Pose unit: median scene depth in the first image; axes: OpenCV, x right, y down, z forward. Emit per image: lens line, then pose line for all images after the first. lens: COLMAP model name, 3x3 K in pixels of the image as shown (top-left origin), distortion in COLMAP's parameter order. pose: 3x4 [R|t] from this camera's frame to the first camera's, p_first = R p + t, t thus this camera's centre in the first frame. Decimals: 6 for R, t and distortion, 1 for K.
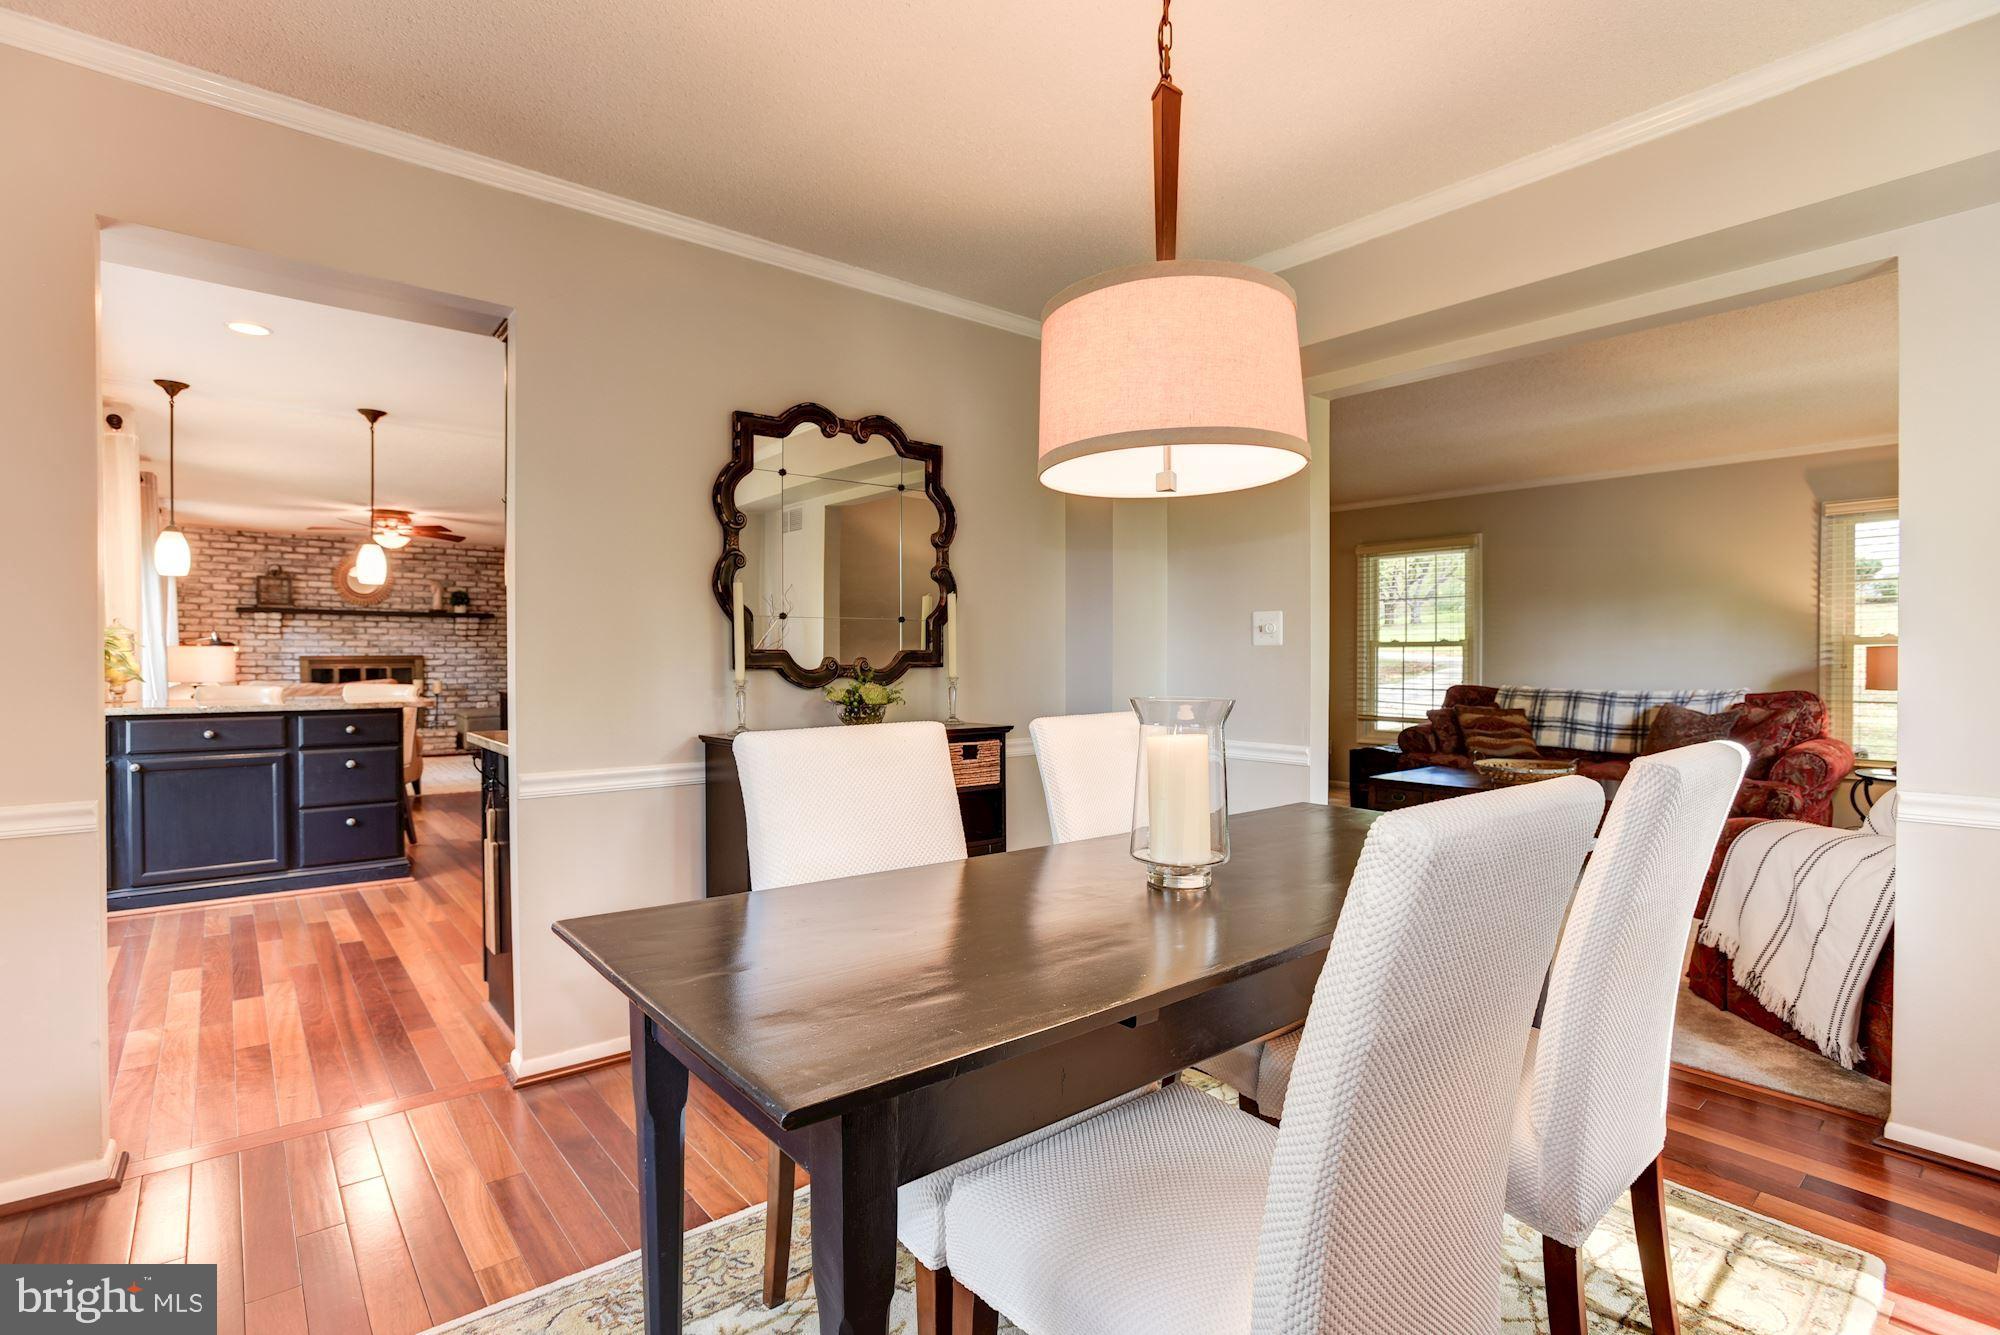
lens RADIAL K [[952.4, 0, 994.8], [0, 952.4, 669.8], [0, 0, 1]] dist [-0.027913, 0.009384]
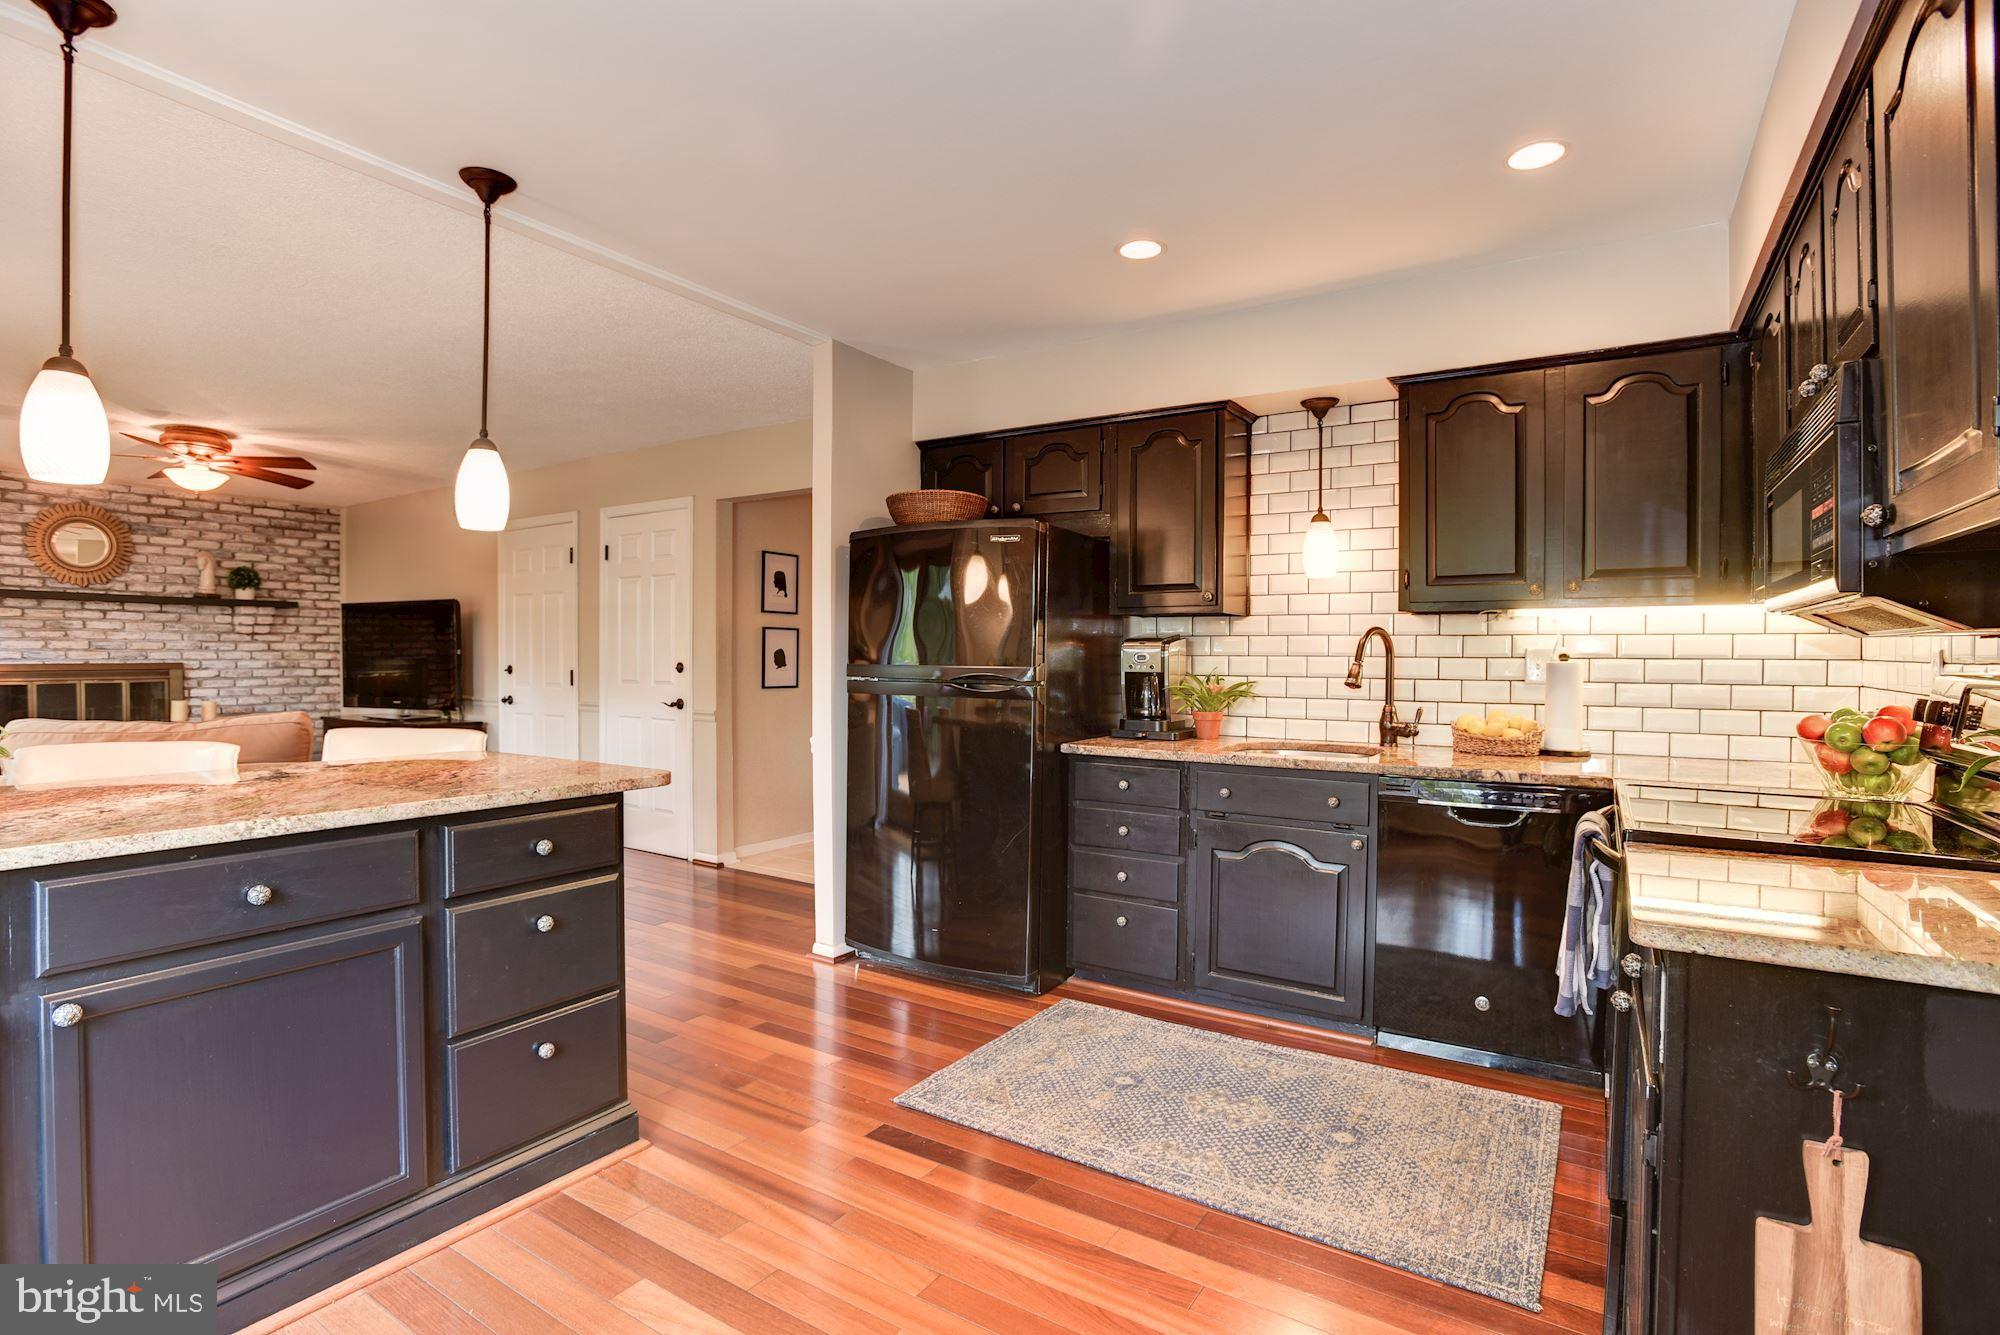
lens RADIAL K [[951.1, 0, 1008.7], [0, 951.1, 676.1], [0, 0, 1]] dist [-0.048601, 0.010259]
pose [[0.950794, -0.004567, 0.309789, -0.274753], [0.002716, 0.999976, 0.006407, -0.009281], [-0.309811, -0.005250, 0.950784, 0.226761]]
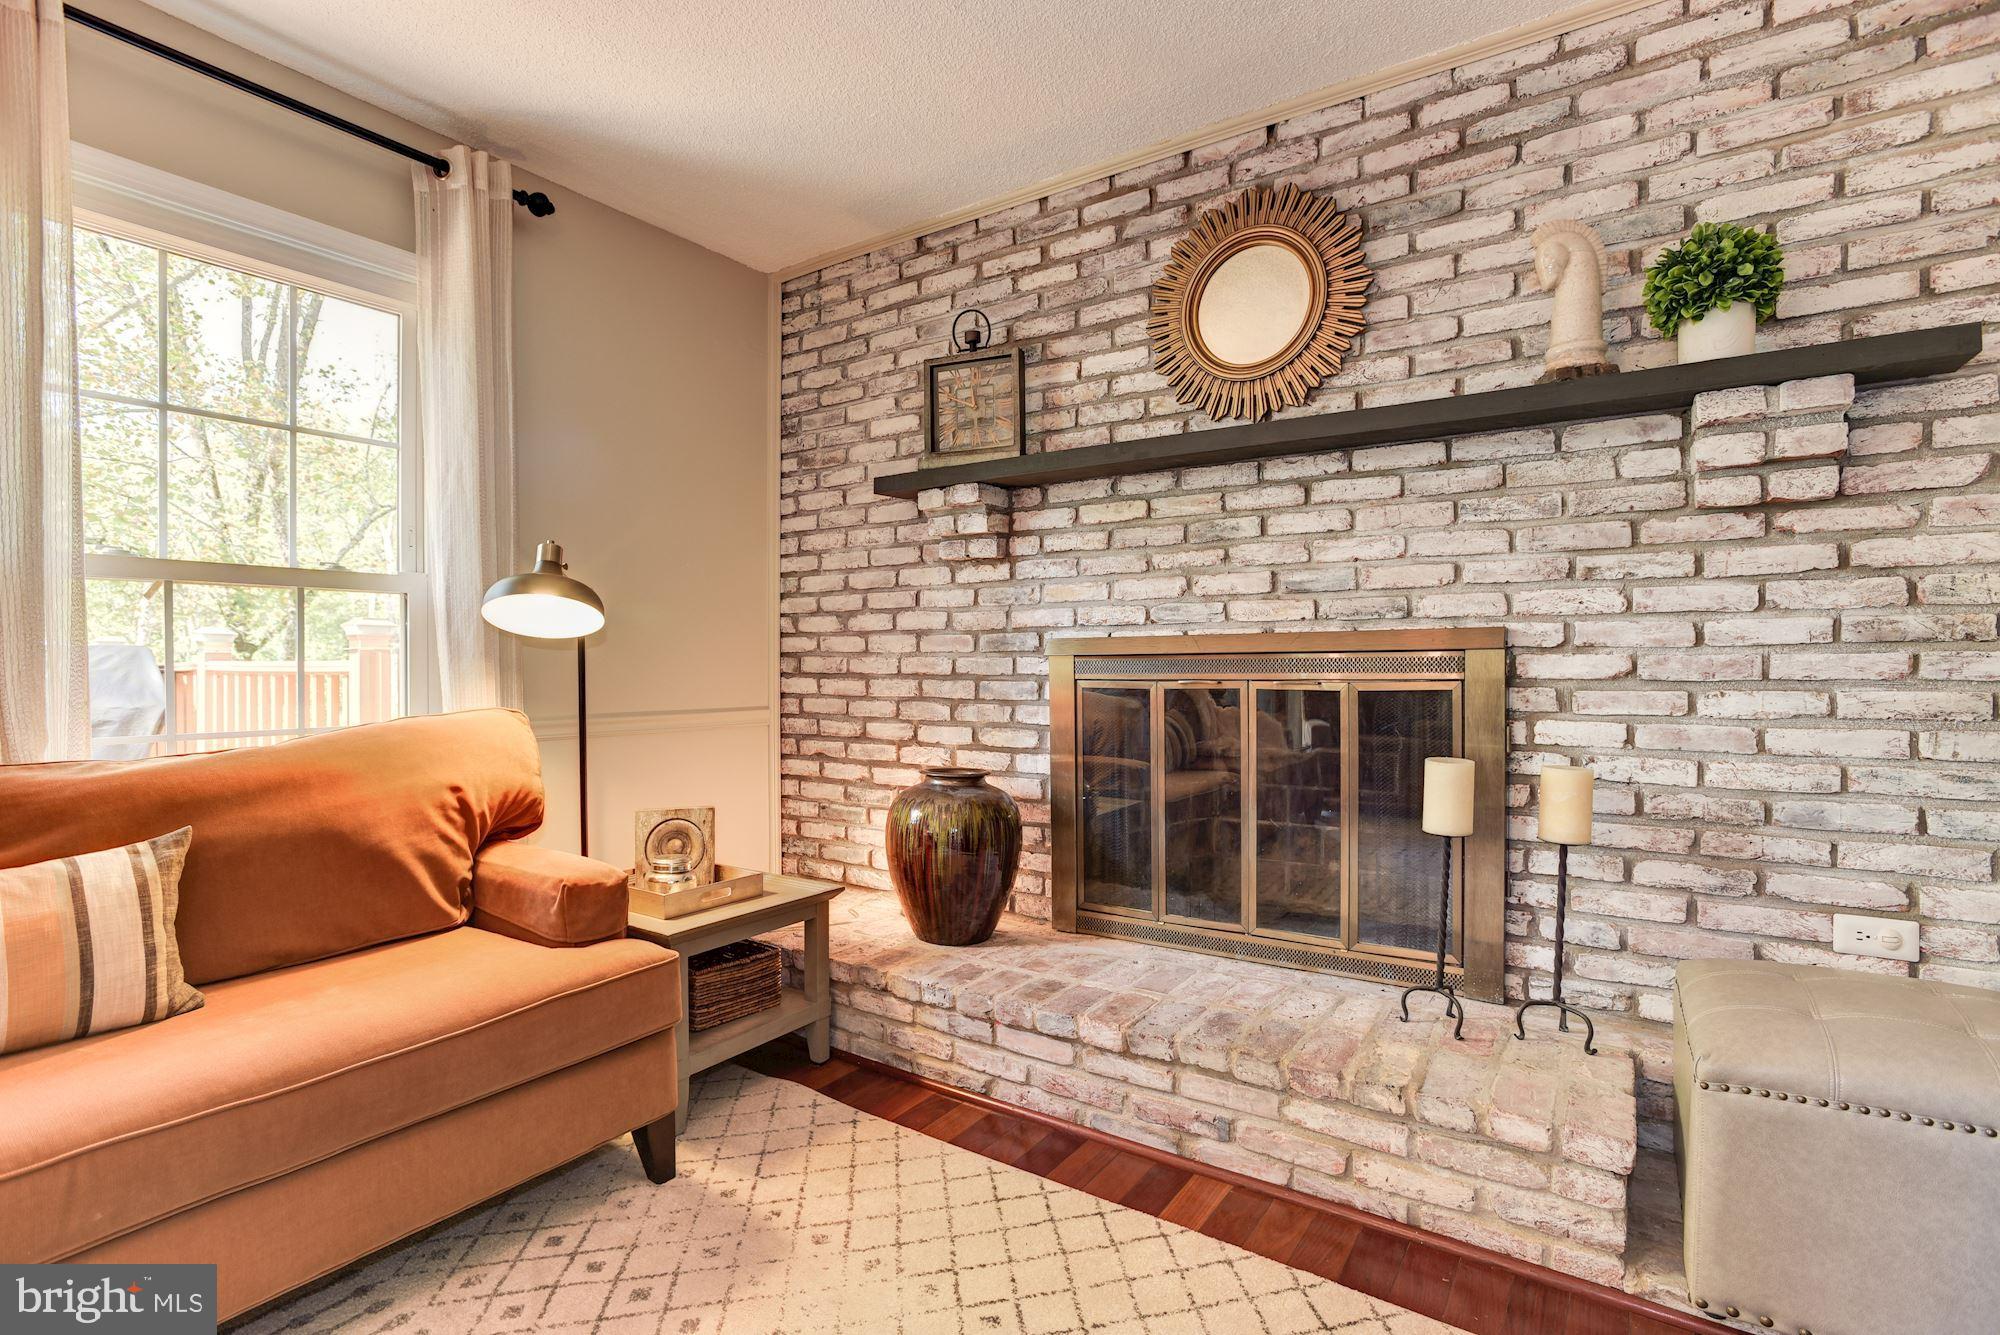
lens RADIAL K [[952.4, 0, 989.0], [0, 952.4, 666.7], [0, 0, 1]] dist [-0.027913, 0.009384]
pose [[0.272470, 0.001863, -0.962162, -0.478697], [-0.011354, 0.999935, -0.001279, -0.006354], [0.962097, 0.011273, 0.272474, 0.901636]]
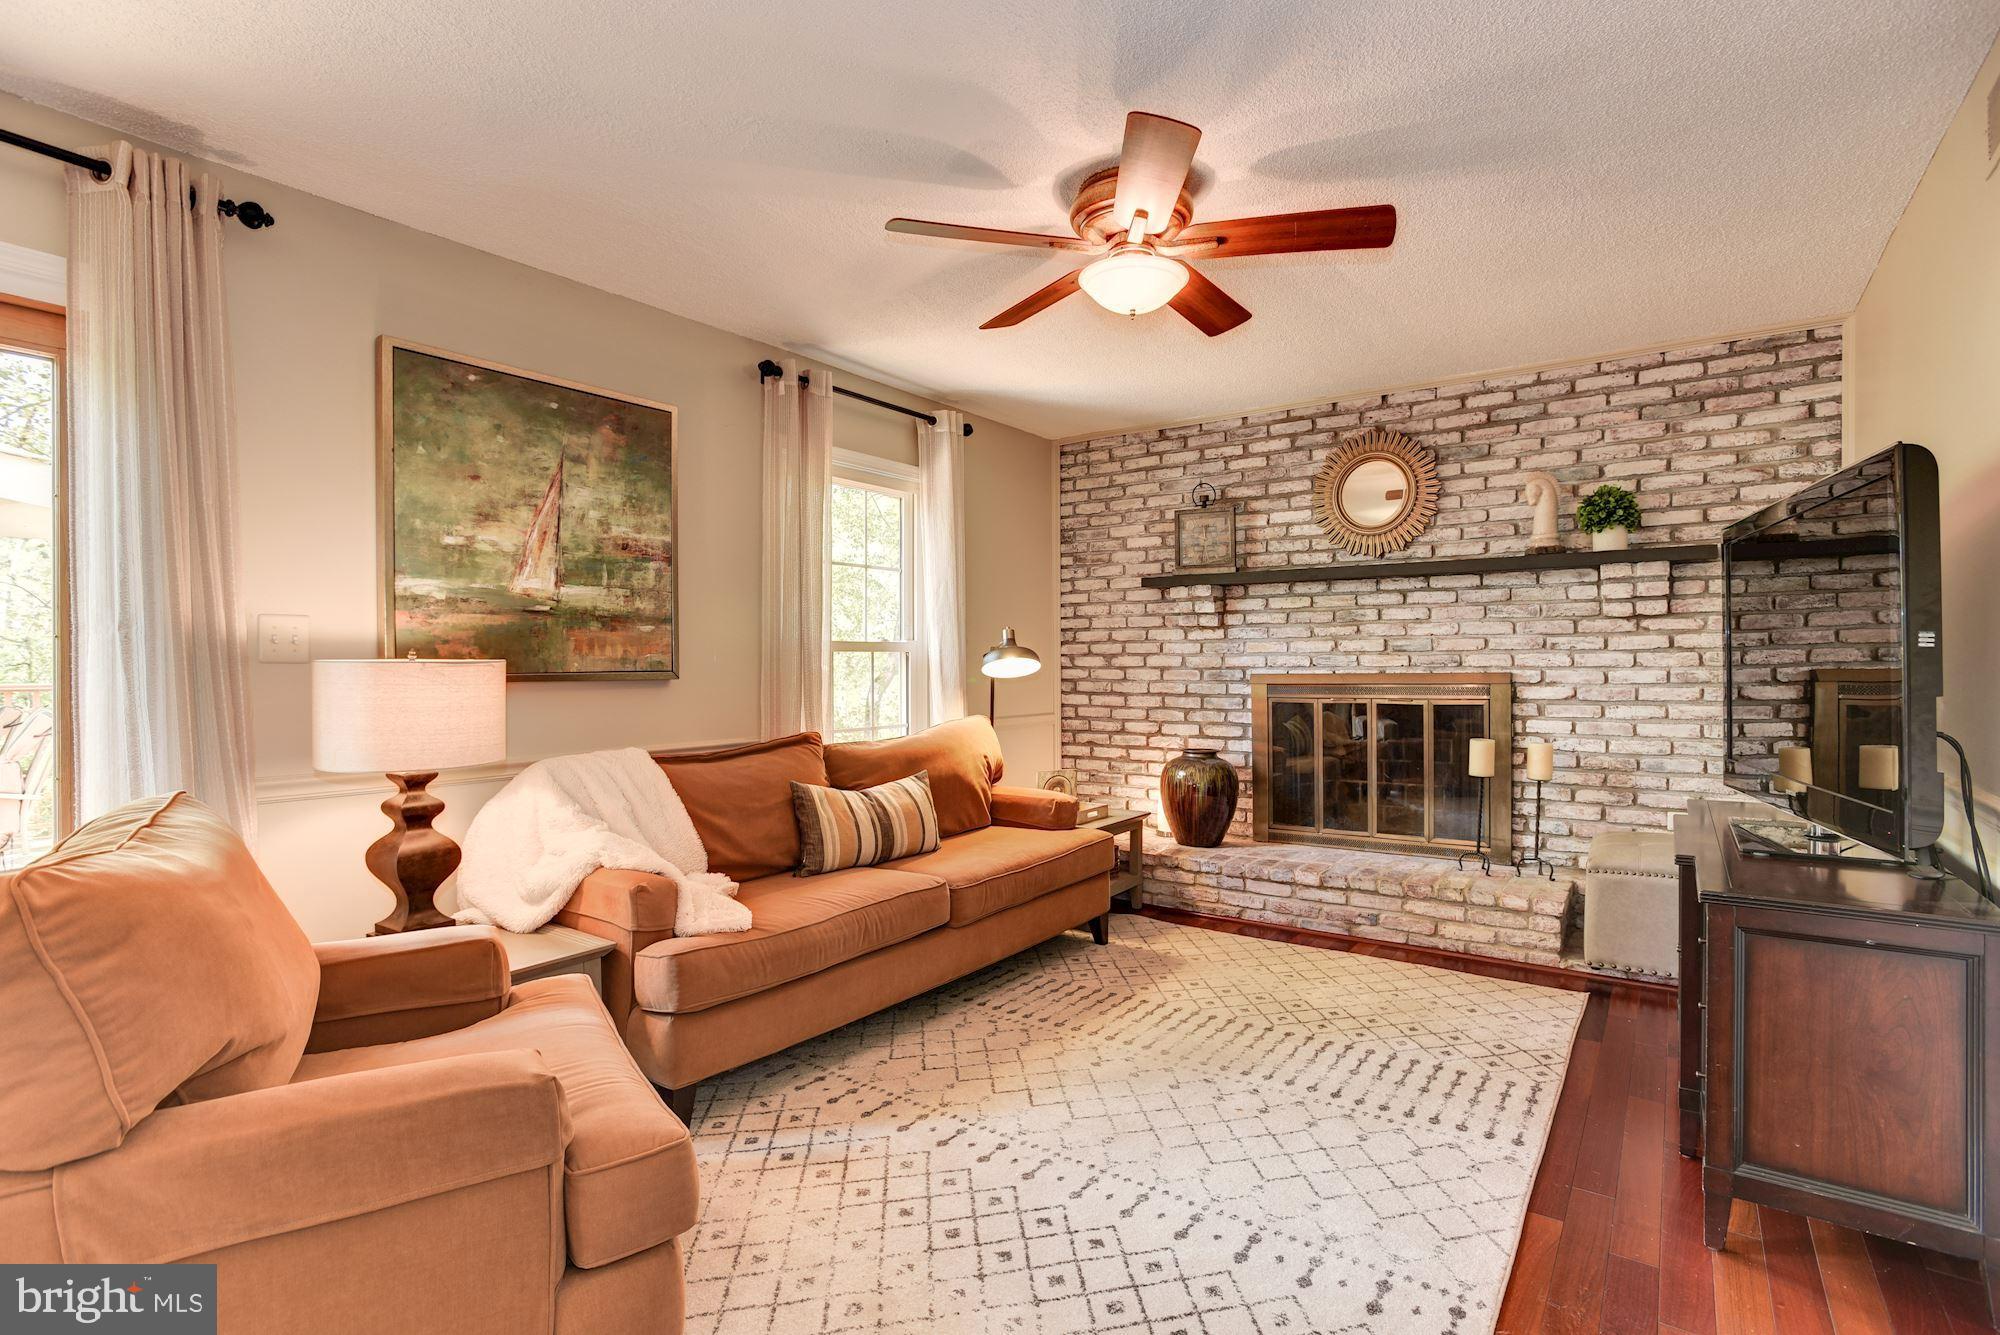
lens RADIAL K [[952.4, 0, 1004.0], [0, 952.4, 666.6], [0, 0, 1]] dist [-0.027913, 0.009384]
pose [[0.257067, 0.001954, -0.966392, -0.312476], [-0.007114, 0.999975, 0.000129, -0.017587], [0.966367, 0.006842, 0.257075, 0.753499]]
